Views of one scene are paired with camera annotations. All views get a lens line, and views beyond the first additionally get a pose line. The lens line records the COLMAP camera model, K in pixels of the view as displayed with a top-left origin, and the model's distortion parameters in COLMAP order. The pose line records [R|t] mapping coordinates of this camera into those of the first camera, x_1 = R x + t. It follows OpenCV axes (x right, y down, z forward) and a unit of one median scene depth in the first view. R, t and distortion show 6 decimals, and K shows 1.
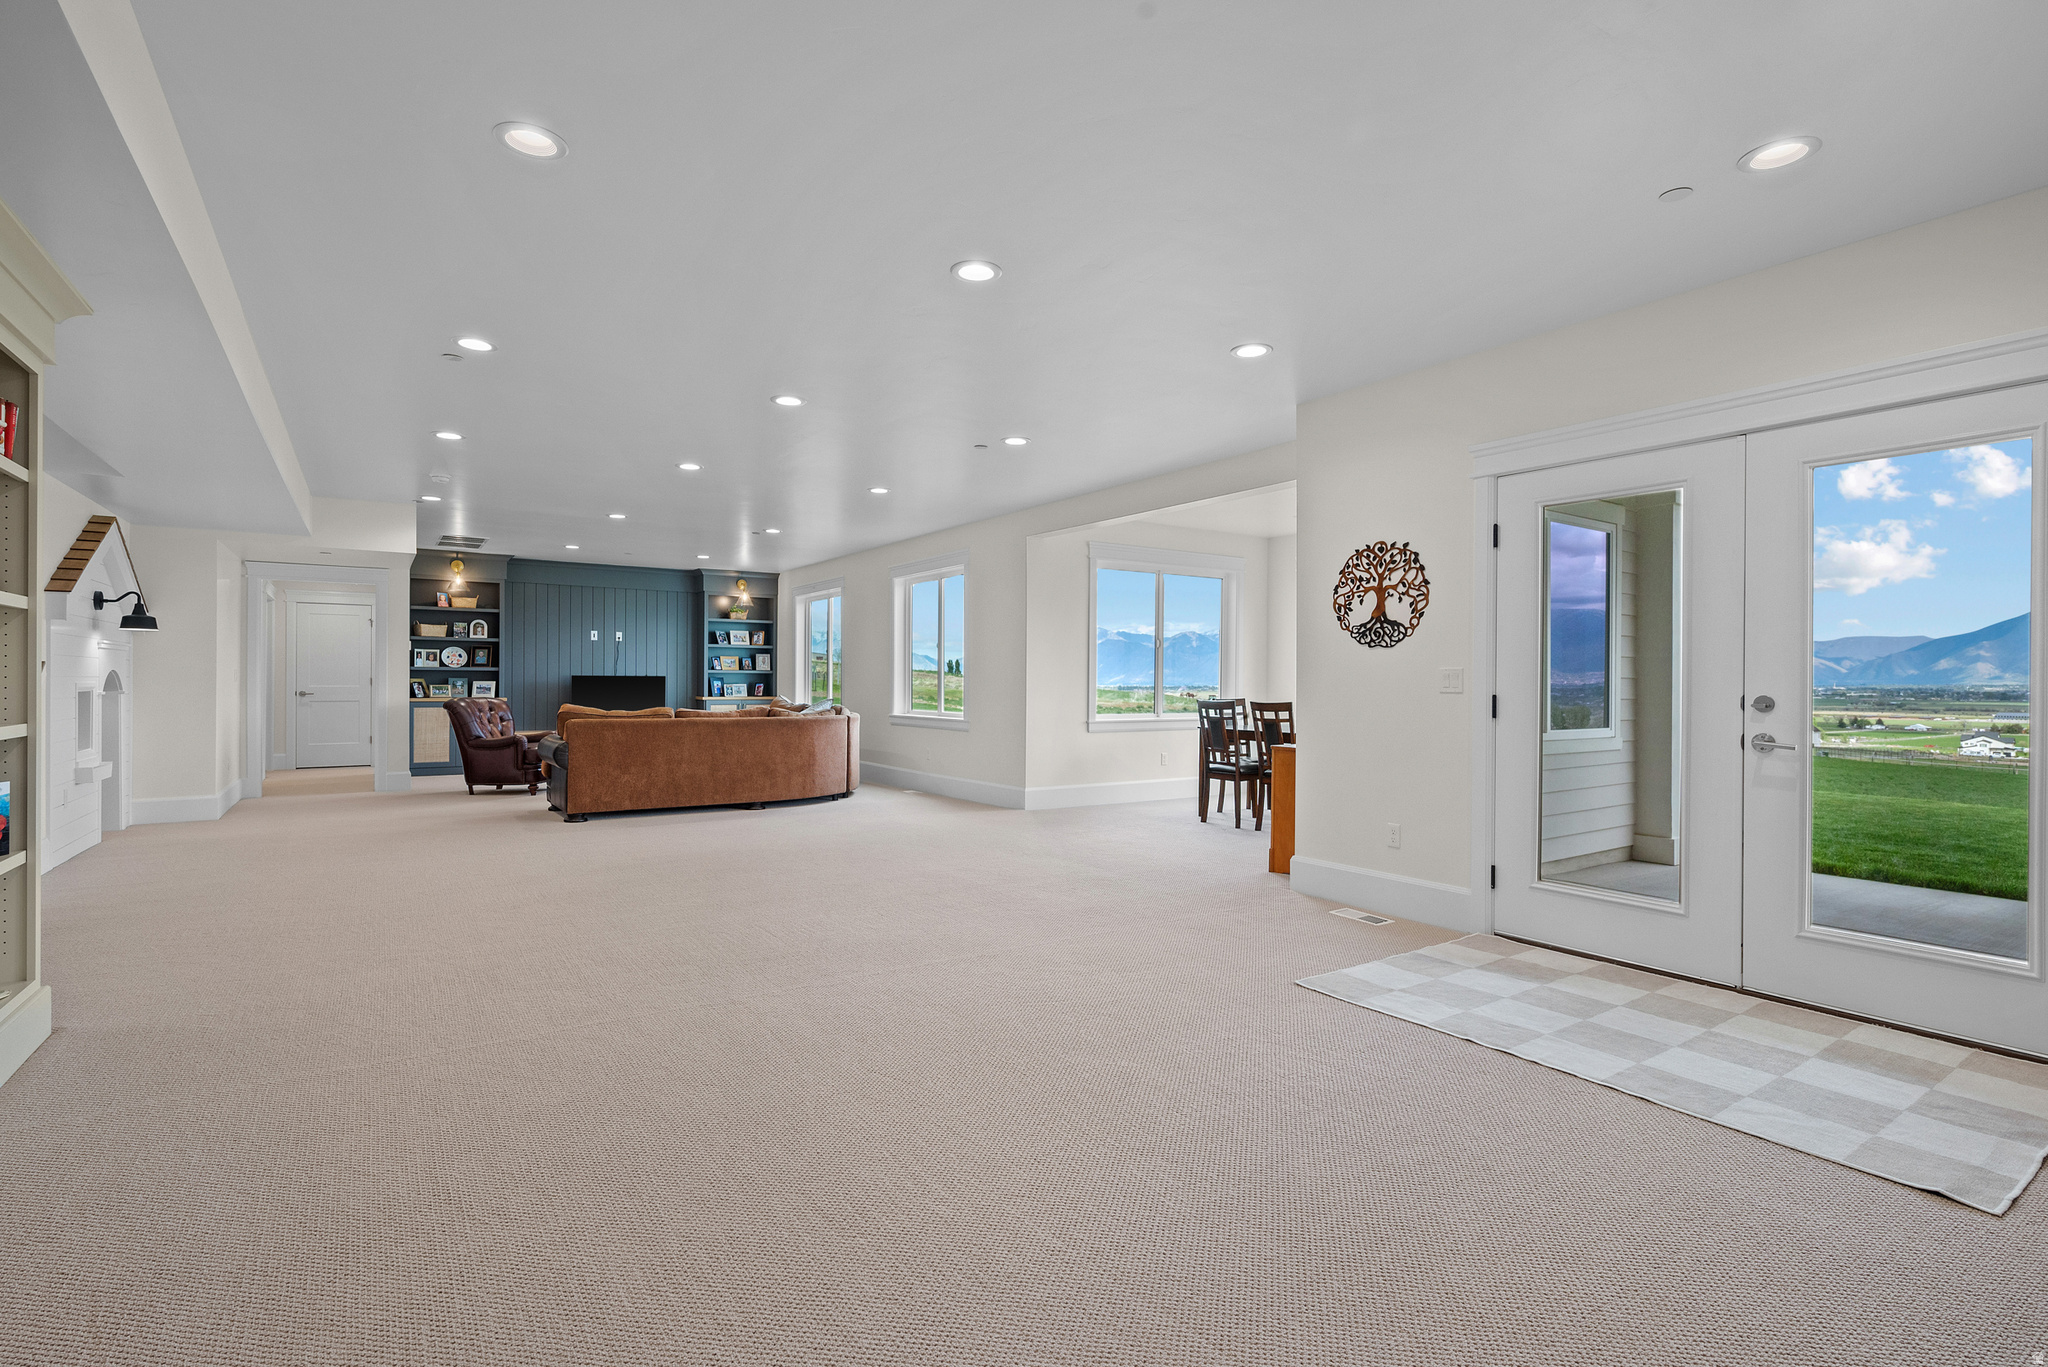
lens RADIAL K [[965.2, 0, 1027.0], [0, 965.2, 678.4], [0, 0, 1]] dist [-0.000861, -0.000478]
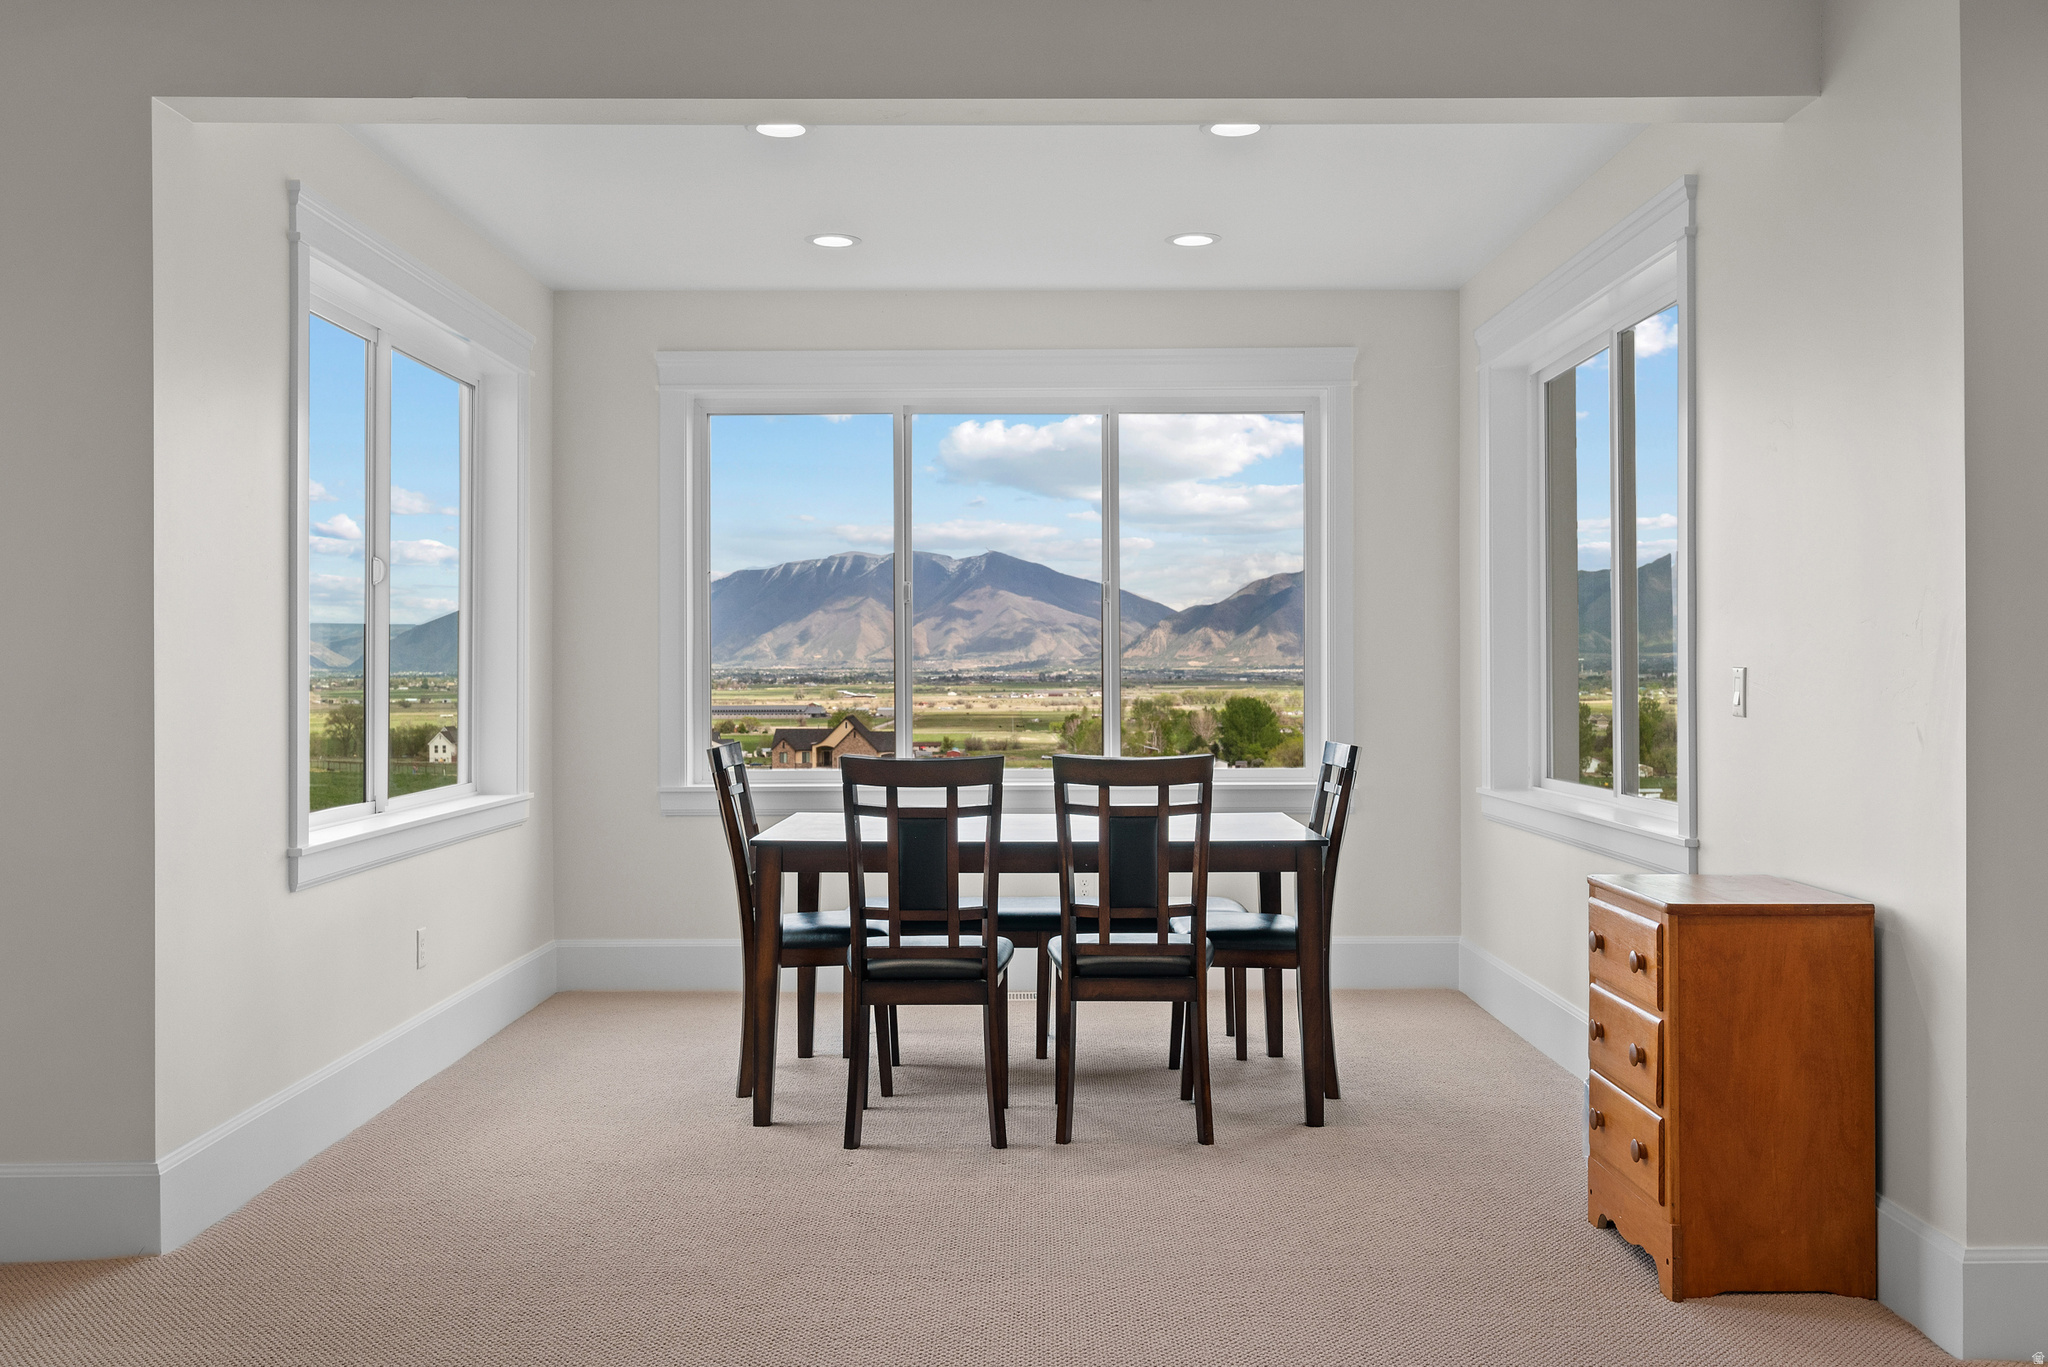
lens RADIAL K [[1778.6, 0, 1024.4], [0, 1778.6, 676.7], [0, 0, 1]] dist [0.057578, -0.011027]
pose [[0.554964, -0.009458, 0.831821, -0.202979], [0.002521, 0.999950, 0.009688, -0.007129], [-0.831871, -0.003280, 0.554960, 0.469659]]
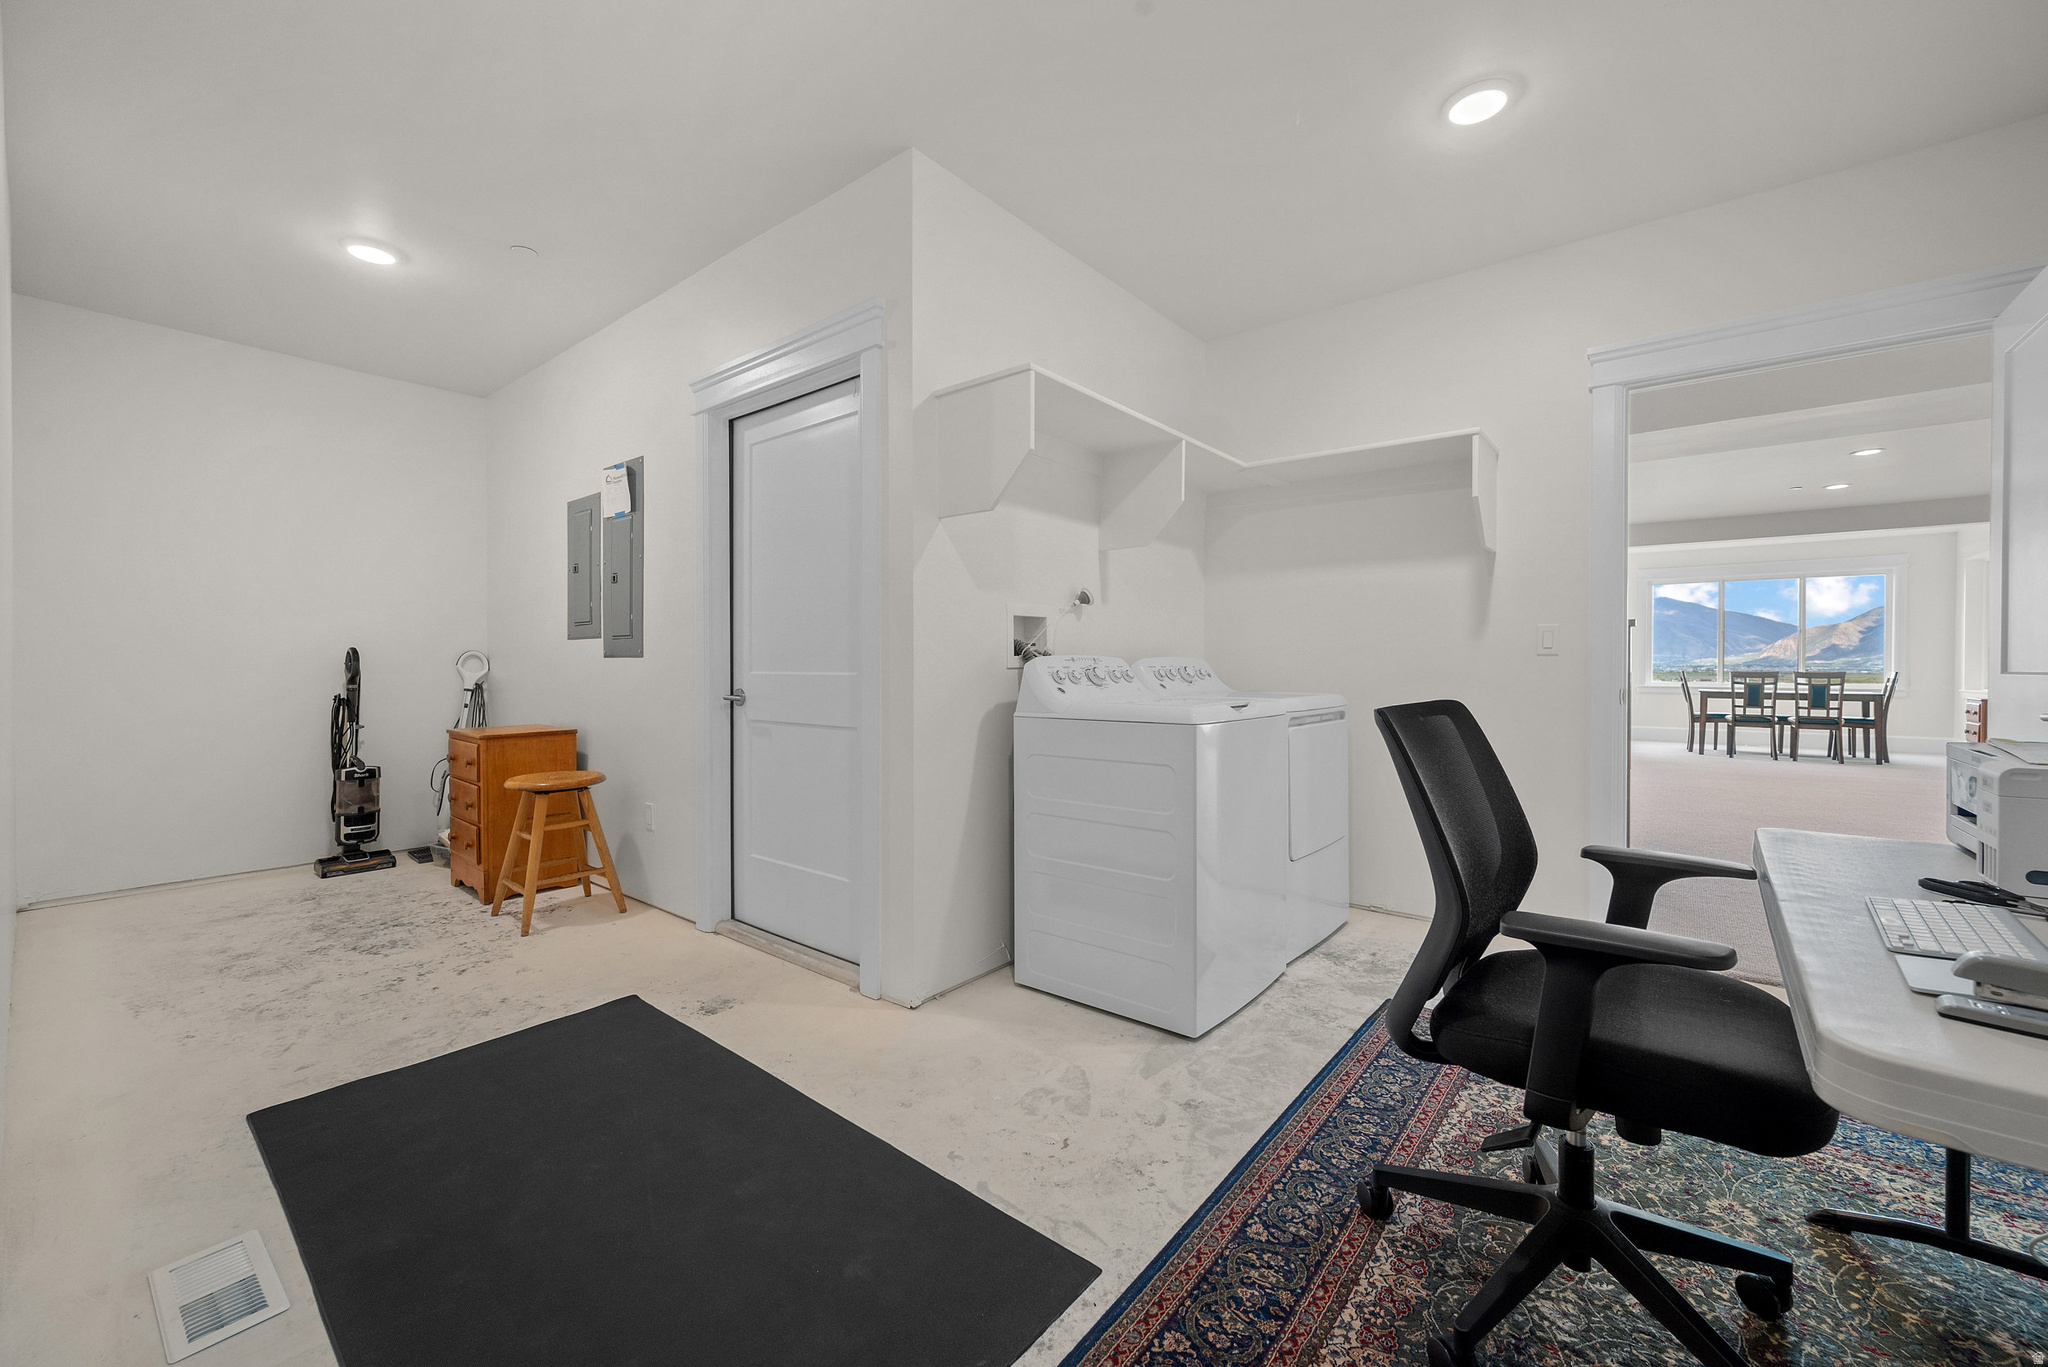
lens RADIAL K [[810.9, 0, 1031.9], [0, 810.9, 690.2], [0, 0, 1]] dist [0.001627, 0.000106]
pose [[0.954412, -0.012383, 0.298234, -0.871102], [0.005065, 0.999667, 0.025299, 0.009248], [-0.298448, -0.022636, 0.954157, 0.121192]]
